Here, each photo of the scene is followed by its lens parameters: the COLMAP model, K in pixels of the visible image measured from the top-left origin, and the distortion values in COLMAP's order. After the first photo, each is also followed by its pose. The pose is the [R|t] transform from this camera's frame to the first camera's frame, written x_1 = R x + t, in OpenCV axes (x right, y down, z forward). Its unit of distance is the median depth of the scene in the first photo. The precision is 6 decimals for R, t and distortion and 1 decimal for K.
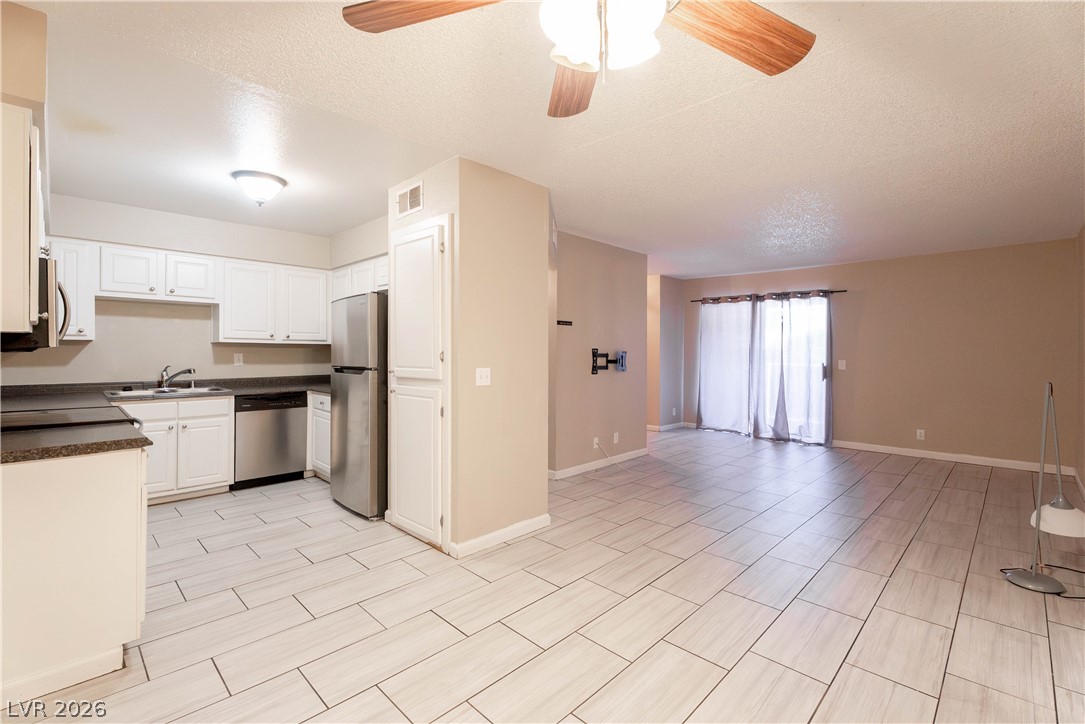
lens RADIAL K [[481.3, 0, 540.6], [0, 481.3, 350.6], [0, 0, 1]] dist [-0.001595, -0.001704]
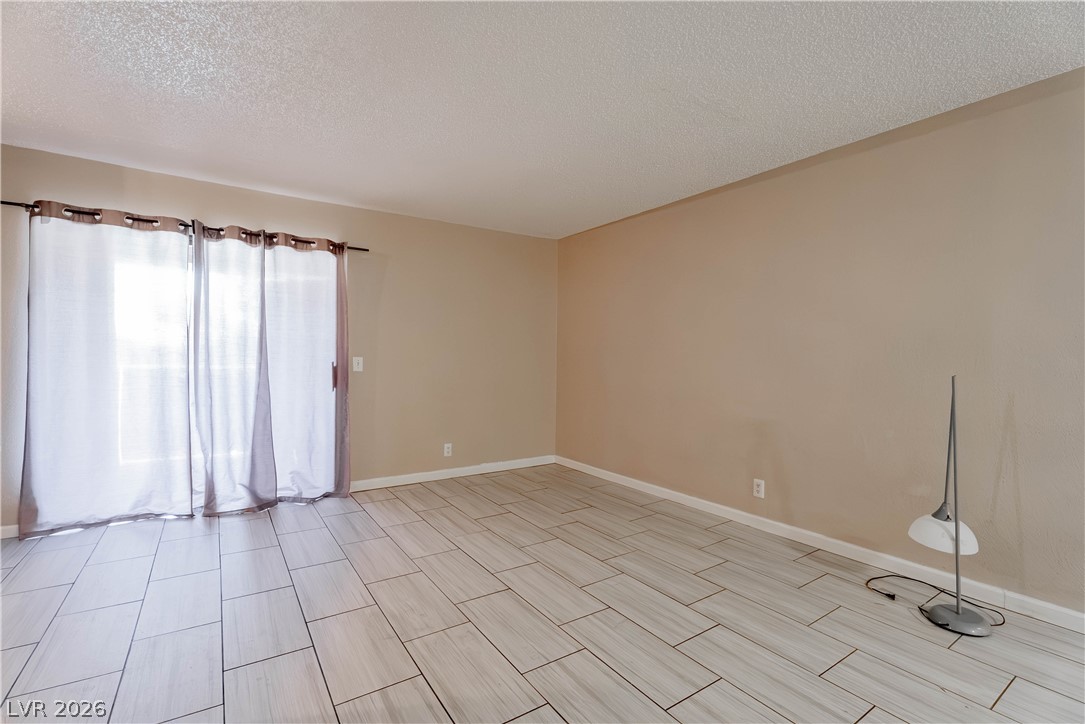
lens RADIAL K [[492.7, 0, 542.1], [0, 492.7, 365.9], [0, 0, 1]] dist [0.002562, 0.000465]
pose [[0.189601, -0.026656, 0.981499, 0.022652], [-0.012087, 0.999492, 0.029479, 0.009316], [-0.981787, -0.017452, 0.189183, 0.629325]]
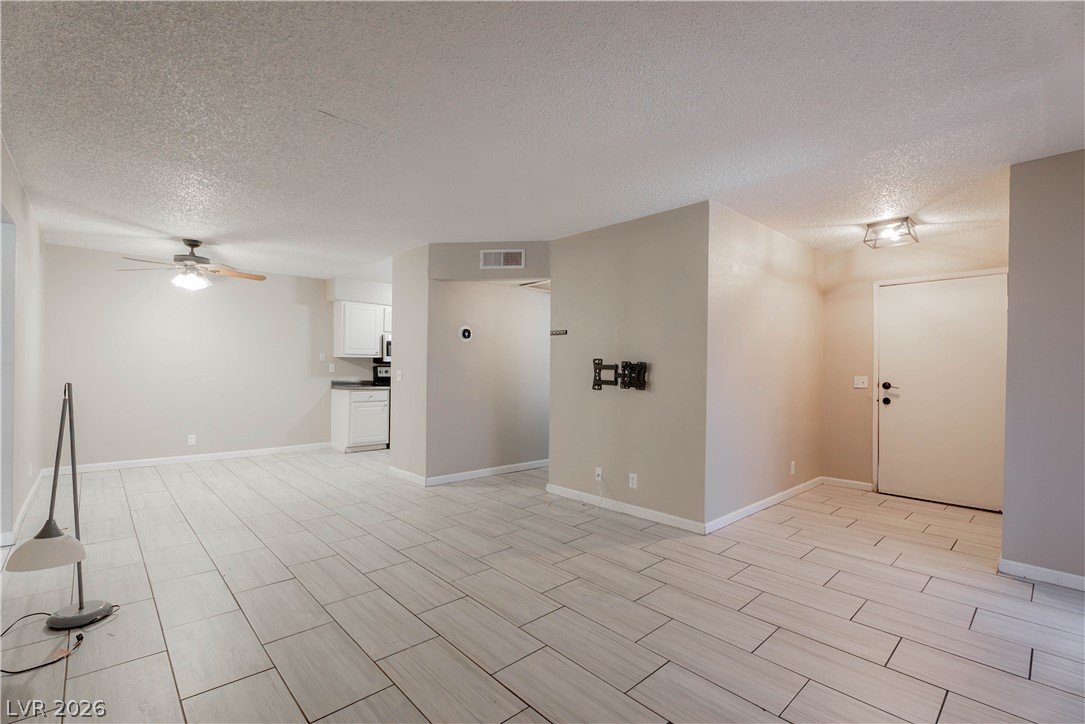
lens RADIAL K [[484.7, 0, 545.3], [0, 484.7, 363.4], [0, 0, 1]] dist [-0.002913, -0.001291]
pose [[-0.037107, -0.015424, -0.999192, 0.761648], [-0.012220, 0.999813, -0.014979, 0.013846], [0.999237, 0.011654, -0.037288, 0.756728]]
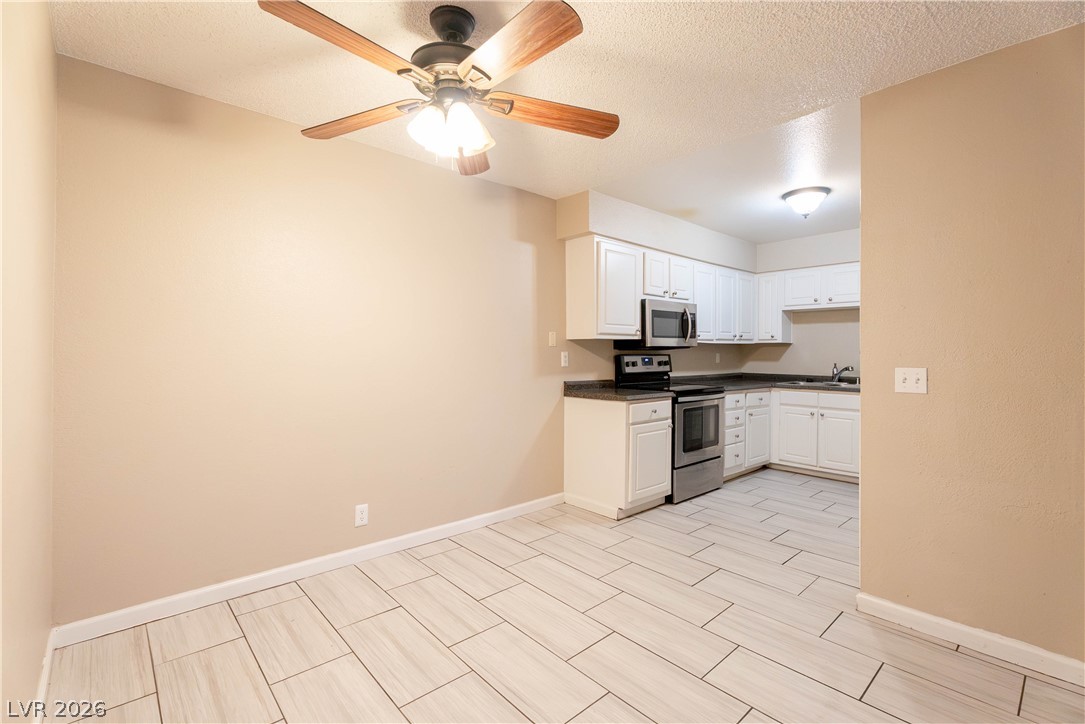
lens RADIAL K [[481.3, 0, 540.6], [0, 481.3, 350.6], [0, 0, 1]] dist [-0.001595, -0.001704]
pose [[-0.064145, -0.009422, -0.997896, 0.292138], [-0.002129, 0.999954, -0.009305, 0.008933], [0.997938, 0.001527, -0.064163, 0.242443]]
